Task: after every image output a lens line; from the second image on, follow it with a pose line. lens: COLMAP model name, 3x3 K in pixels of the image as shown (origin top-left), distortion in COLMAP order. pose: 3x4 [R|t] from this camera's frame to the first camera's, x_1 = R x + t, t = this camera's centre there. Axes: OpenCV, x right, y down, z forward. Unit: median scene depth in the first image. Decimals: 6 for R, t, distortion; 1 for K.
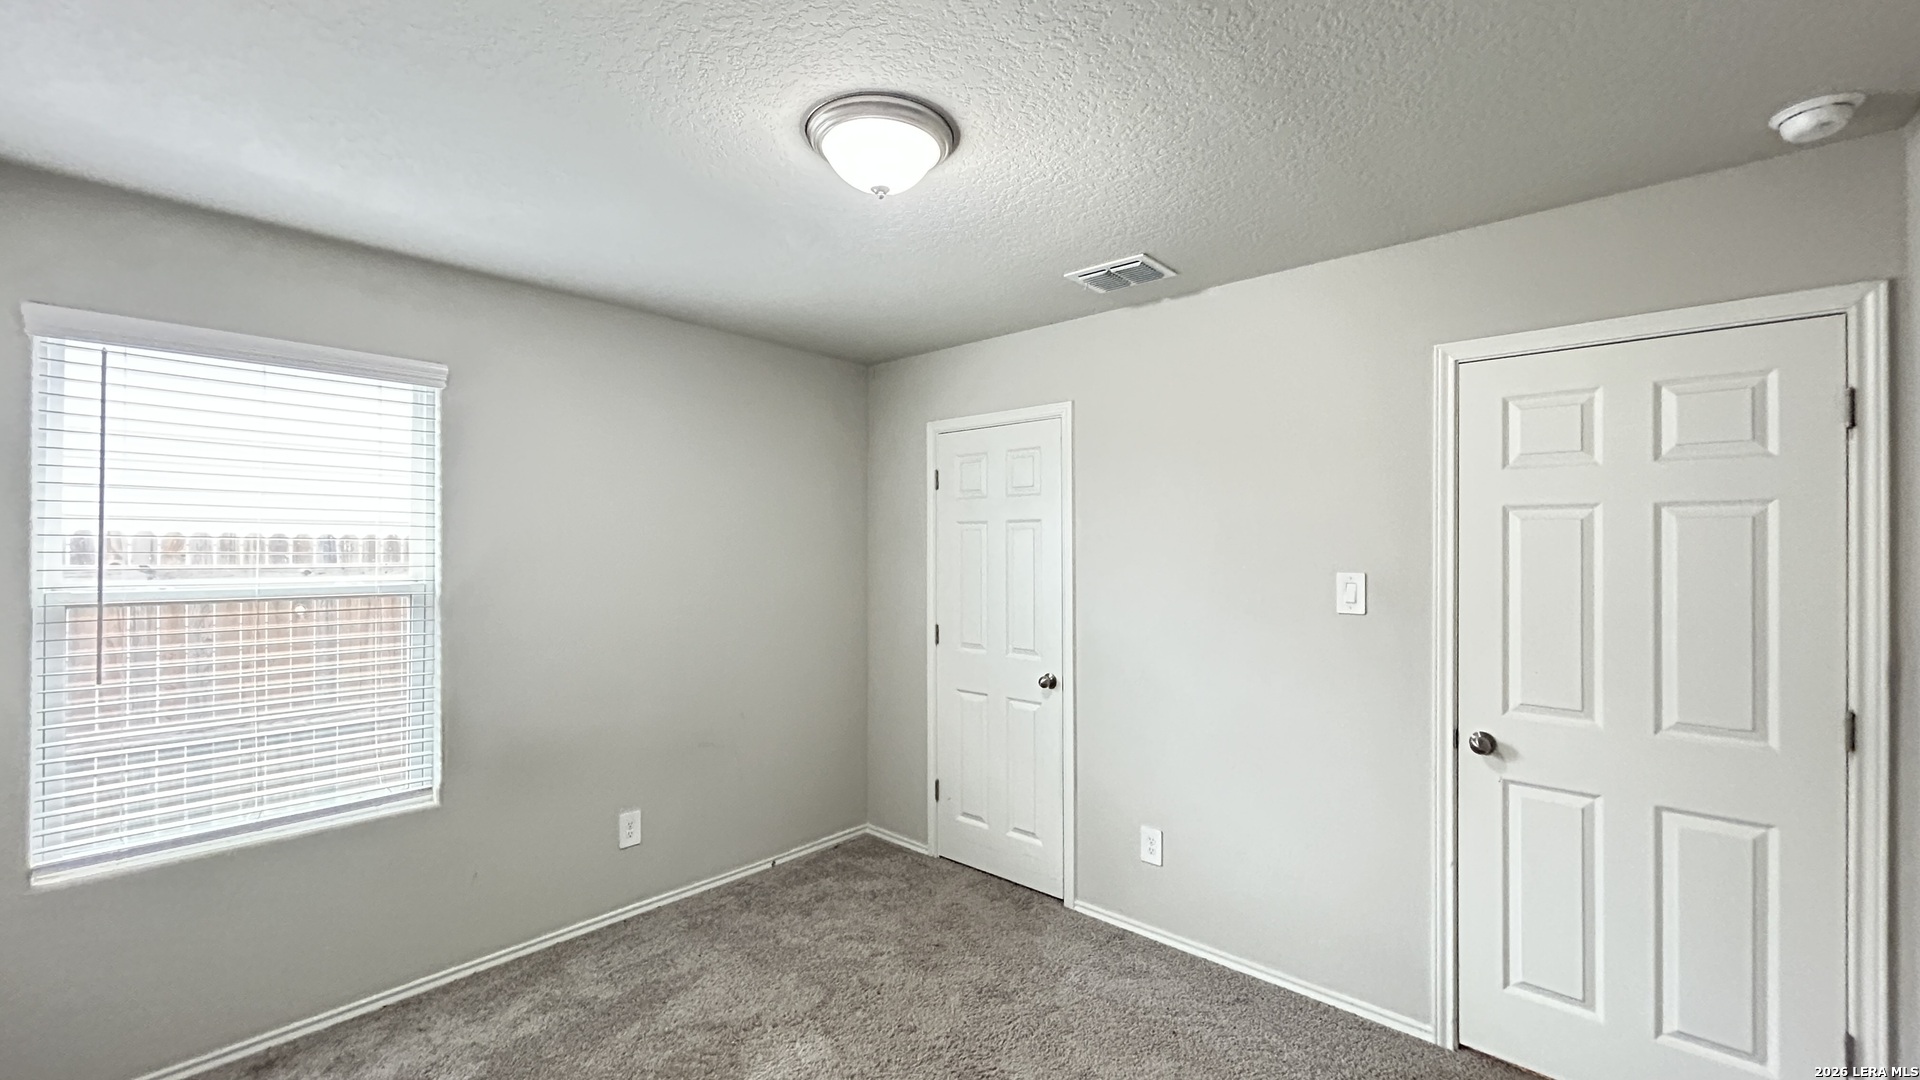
lens RADIAL K [[771.7, 0, 960.0], [0, 771.7, 540.0], [0, 0, 1]] dist [0.000445, 0.000070]
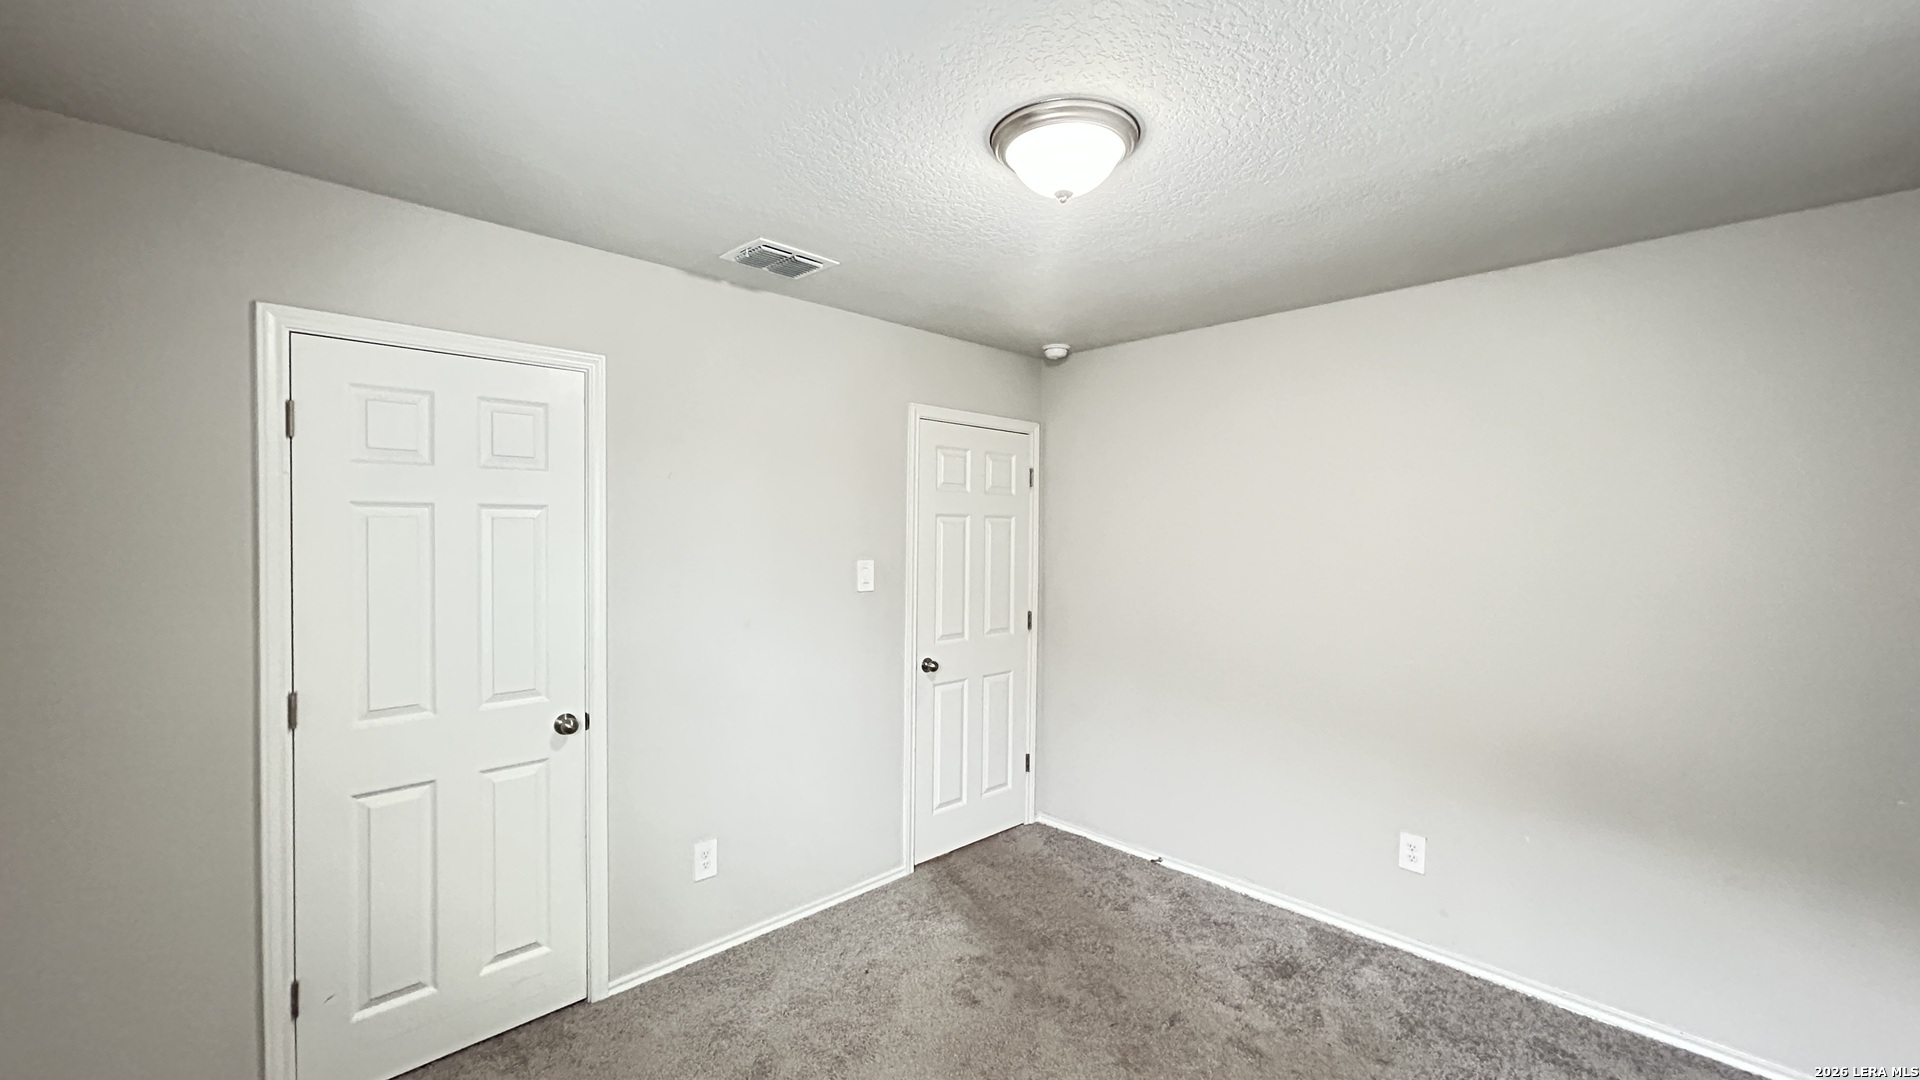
lens RADIAL K [[815.7, 0, 959.4], [0, 815.7, 565.3], [0, 0, 1]] dist [-0.000651, 0.000050]
pose [[0.031181, -0.031402, 0.999020, -0.751345], [0.002448, 0.999506, 0.031341, 0.007225], [-0.999511, 0.001468, 0.031243, 0.684144]]
